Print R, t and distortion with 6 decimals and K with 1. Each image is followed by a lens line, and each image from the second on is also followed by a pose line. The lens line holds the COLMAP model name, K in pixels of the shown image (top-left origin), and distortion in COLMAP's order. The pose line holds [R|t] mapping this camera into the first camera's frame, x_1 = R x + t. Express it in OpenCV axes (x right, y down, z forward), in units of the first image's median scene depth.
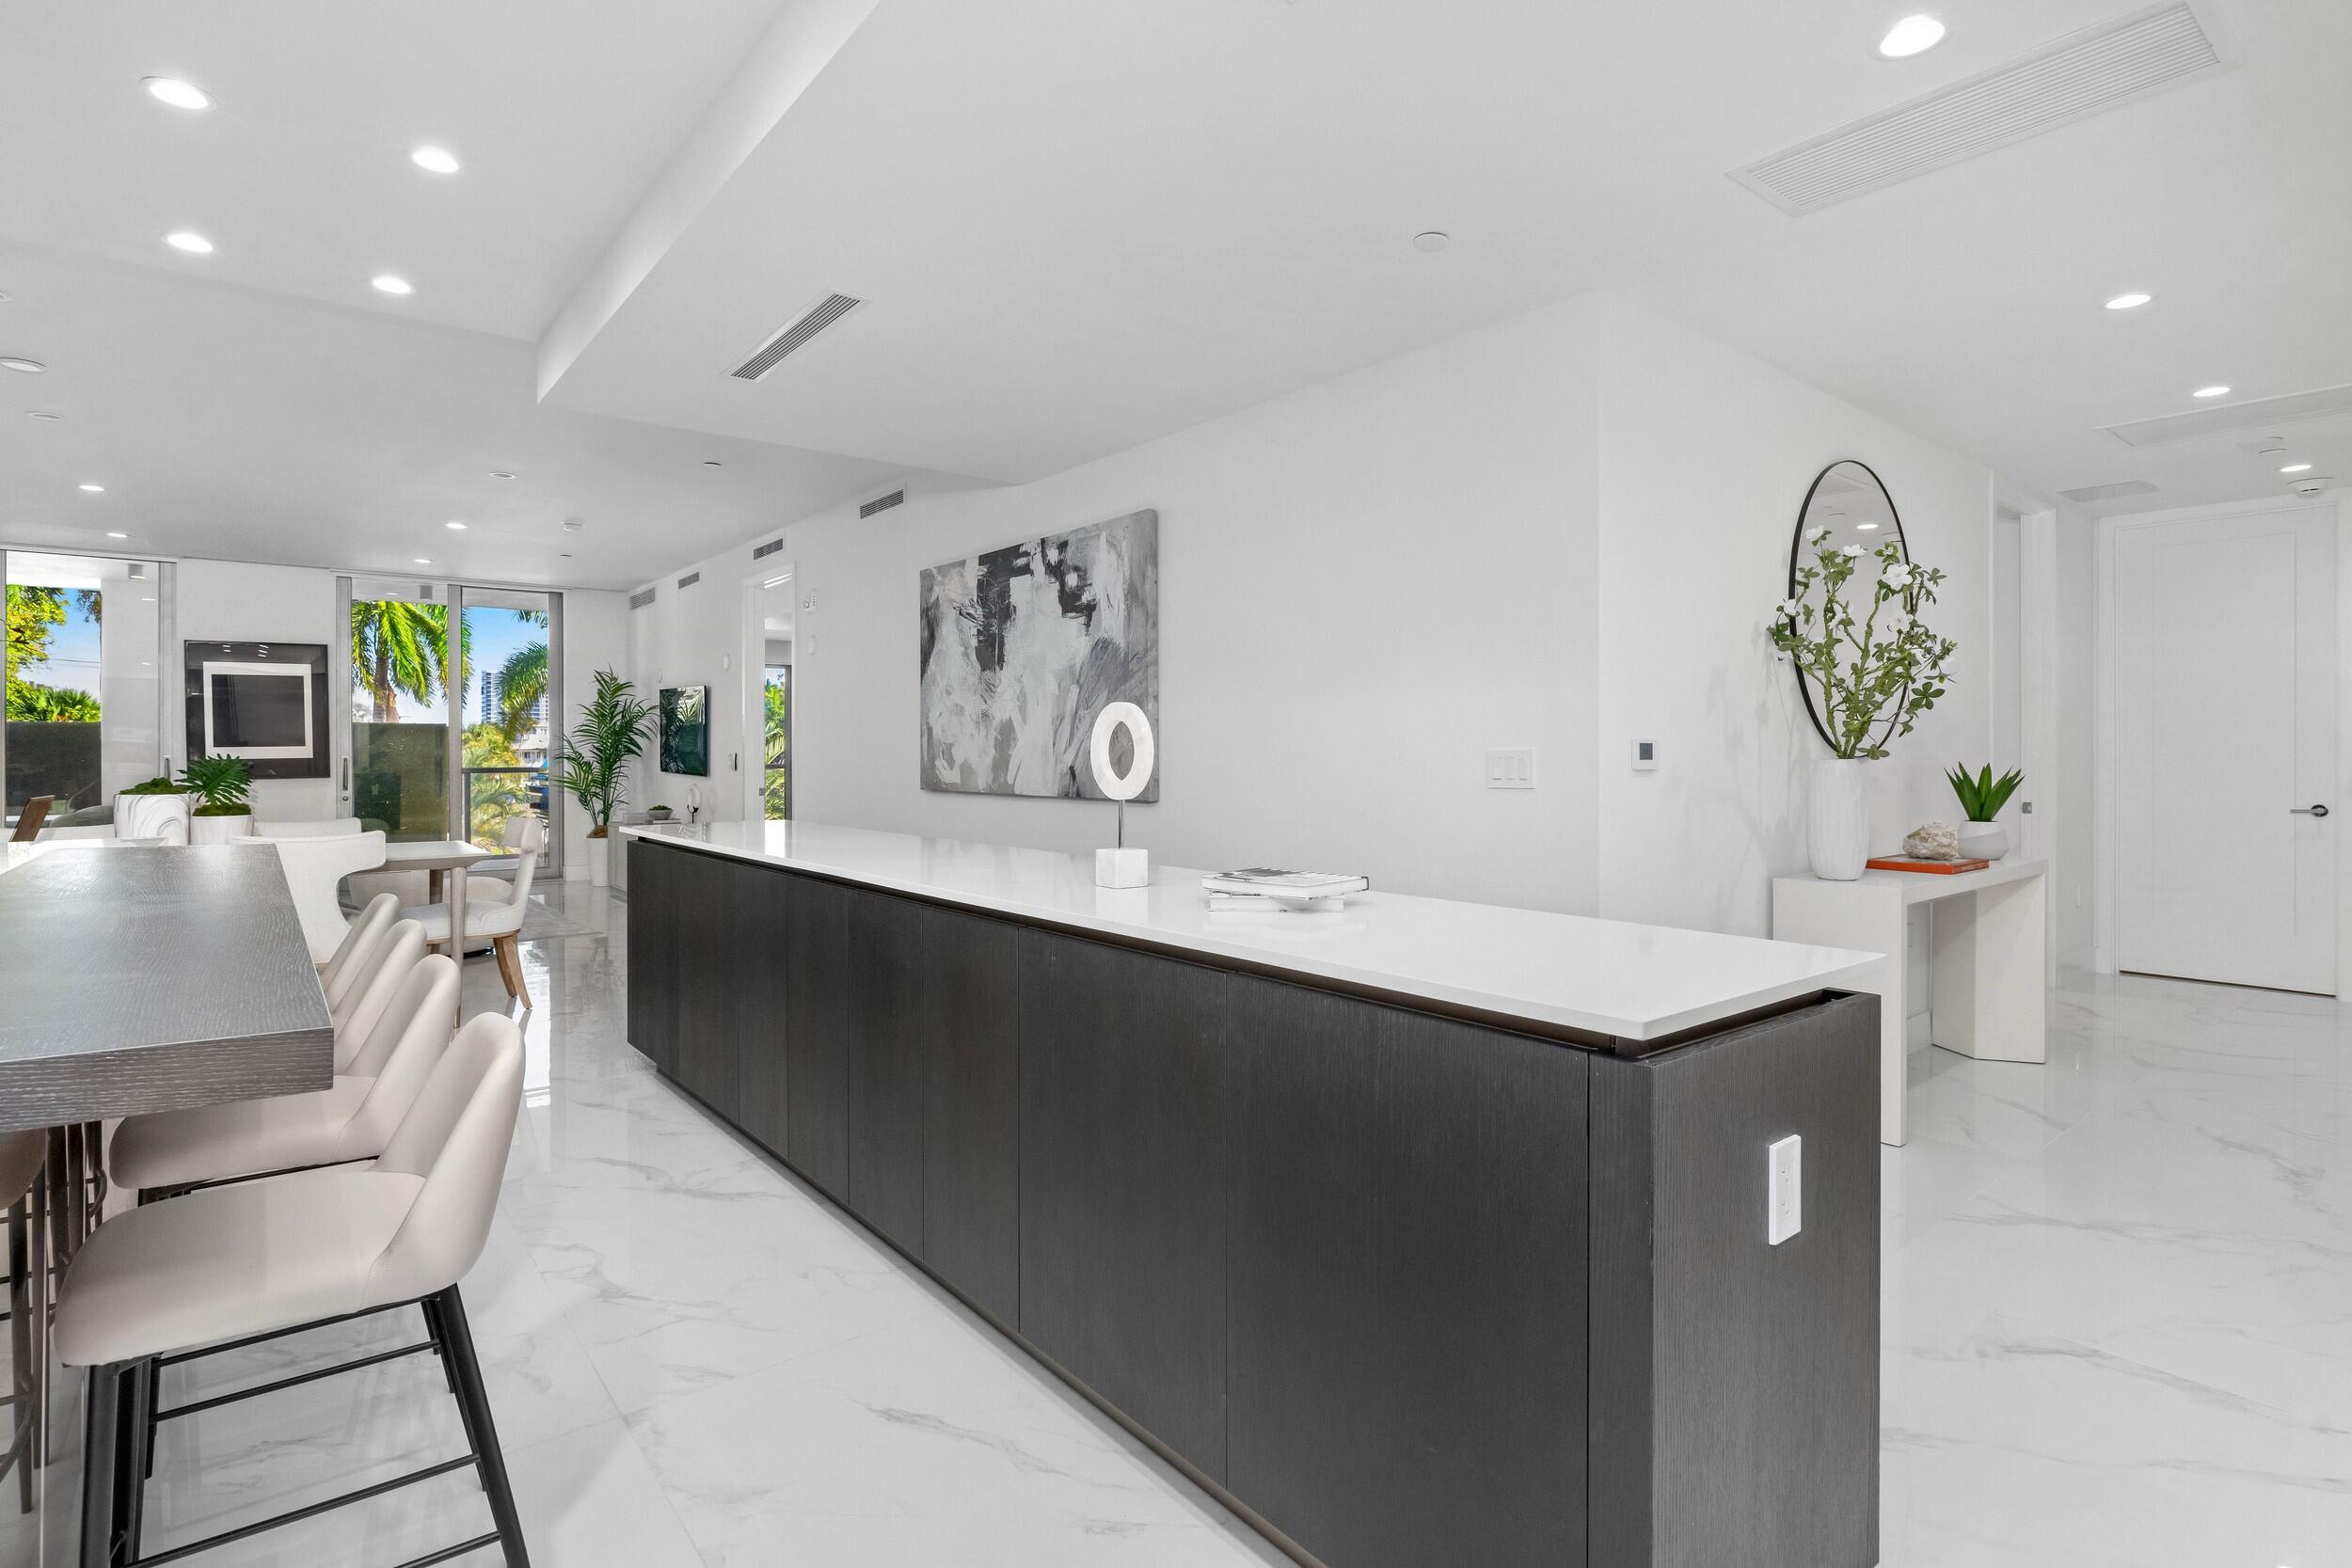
lens RADIAL K [[1141.9, 0, 1174.7], [0, 1141.9, 761.5], [0, 0, 1]] dist [-0.006018, 0.001118]
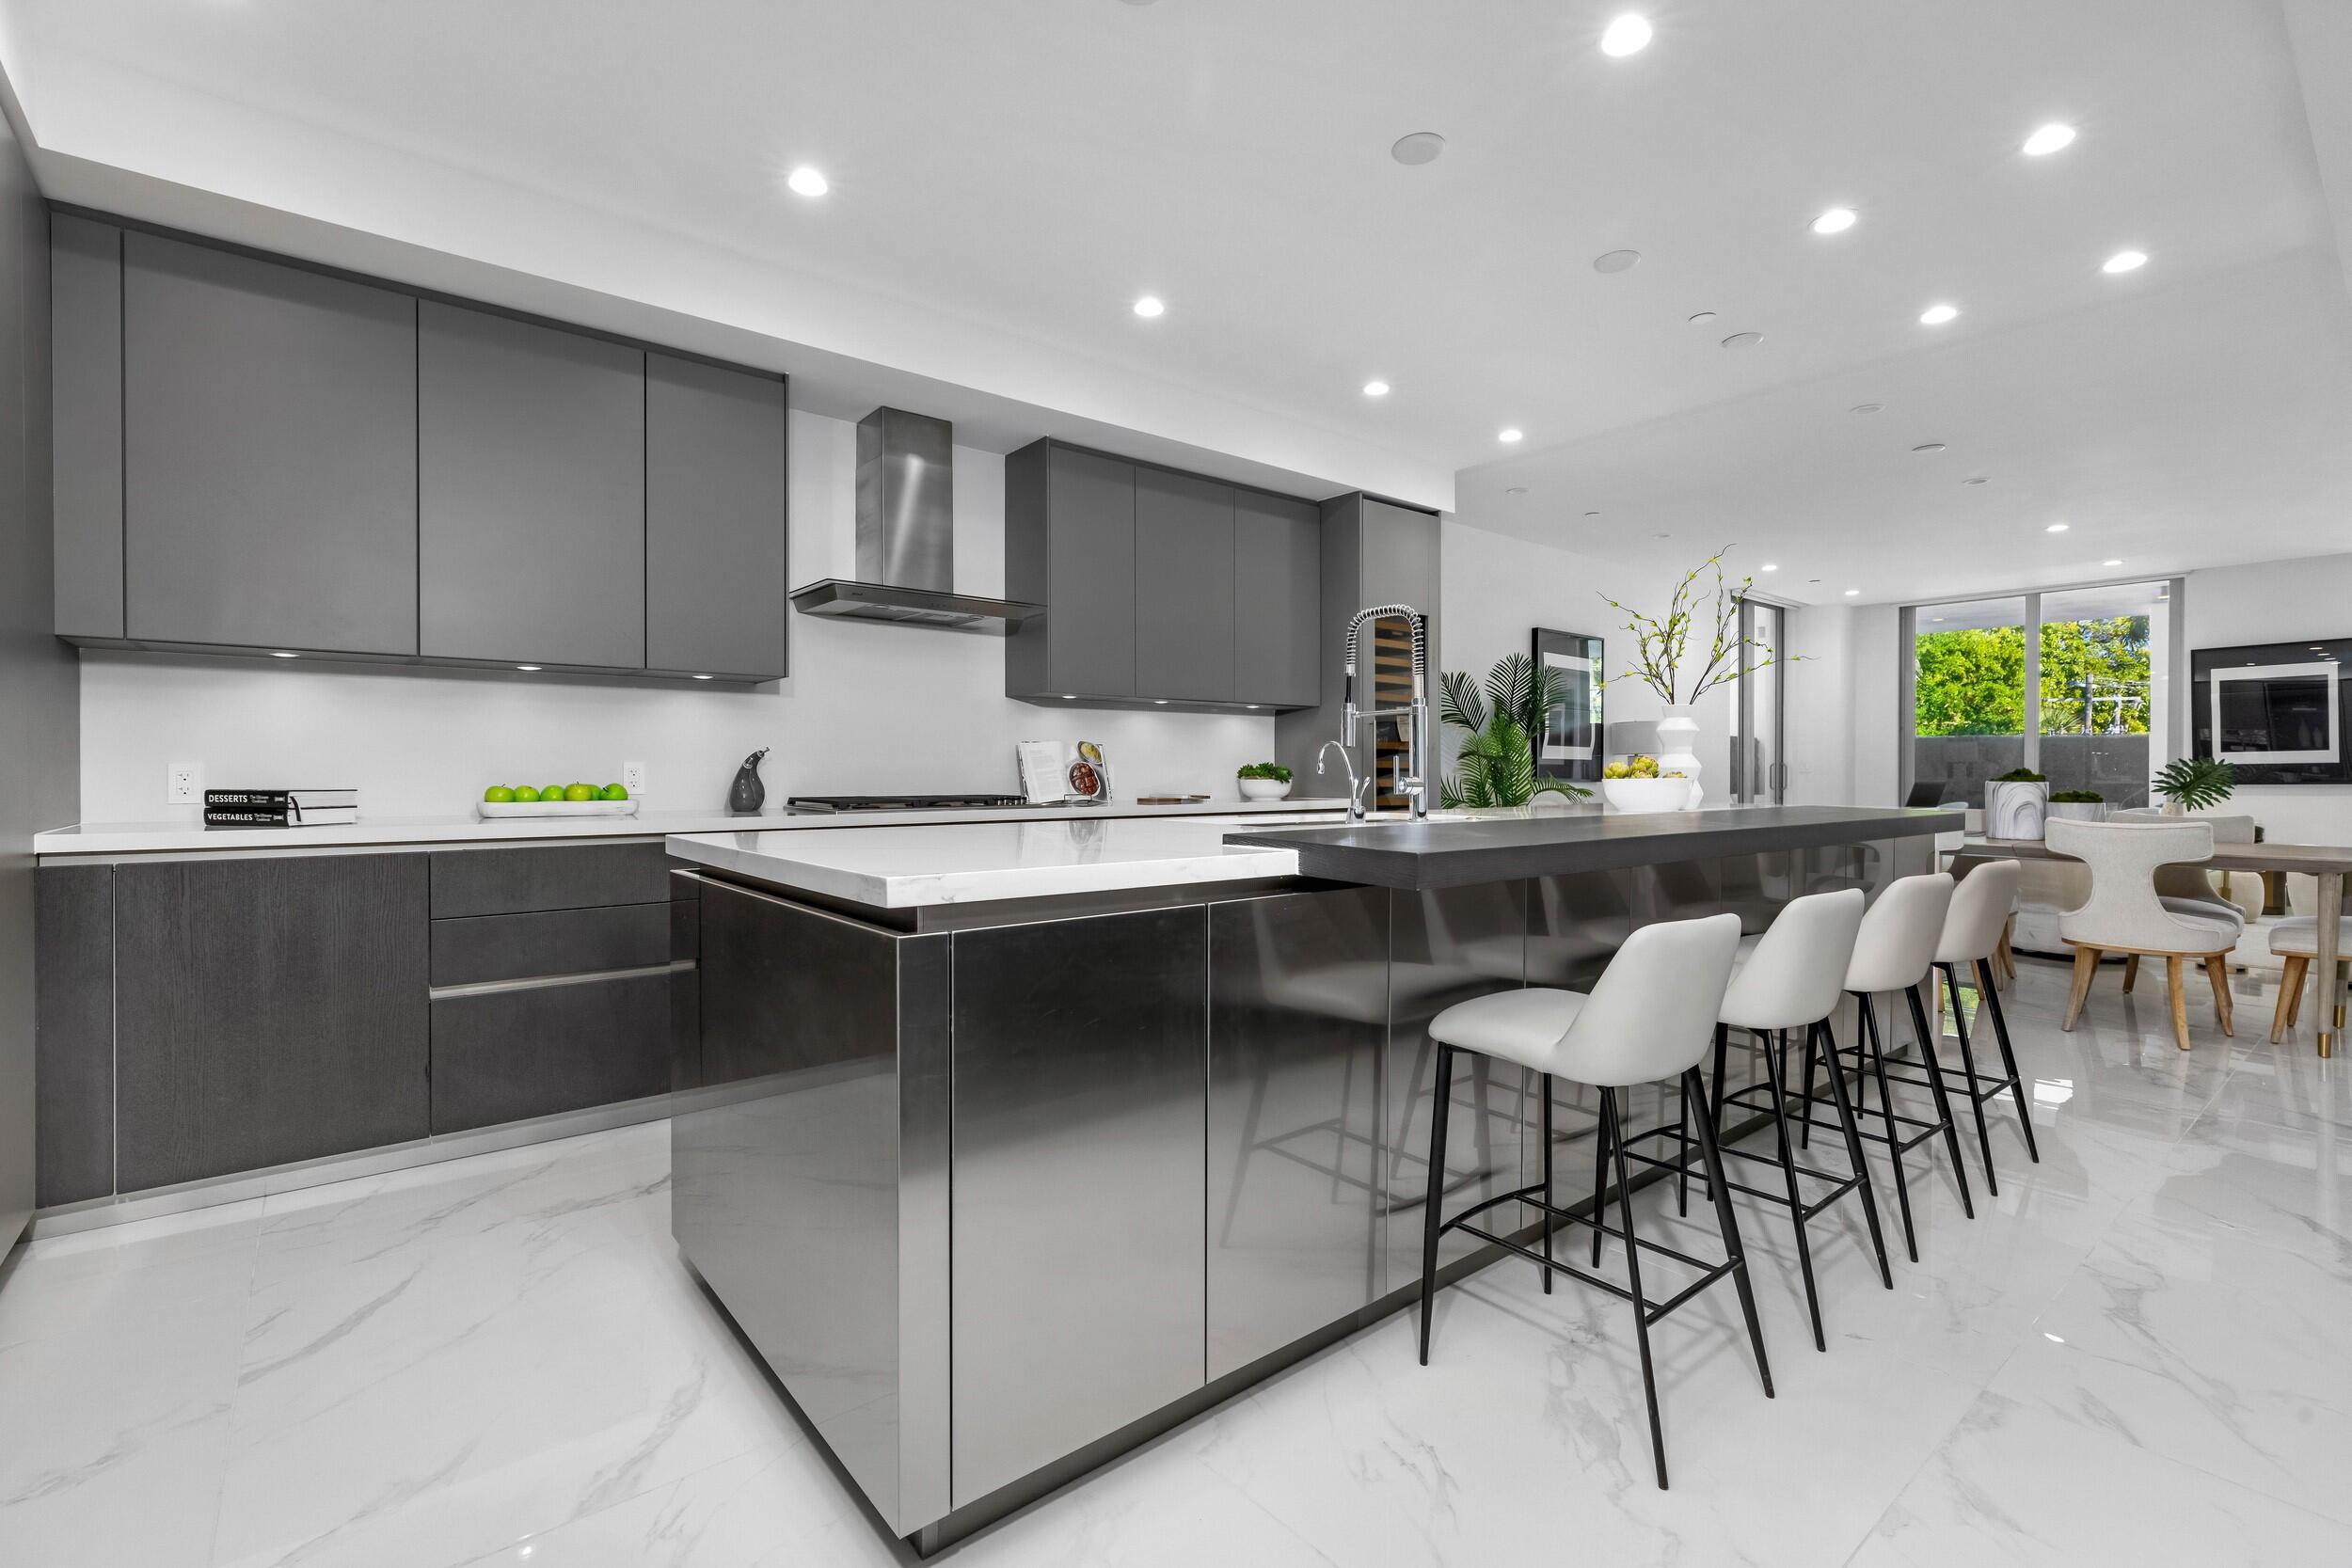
lens RADIAL K [[1053.5, 0, 1190.4], [0, 1053.5, 778.0], [0, 0, 1]] dist [0.004558, -0.001045]
pose [[0.014907, 0.005429, -0.999874, 0.160951], [-0.007375, 0.999959, 0.005319, 0.022554], [0.999862, 0.007295, 0.014946, 0.124632]]
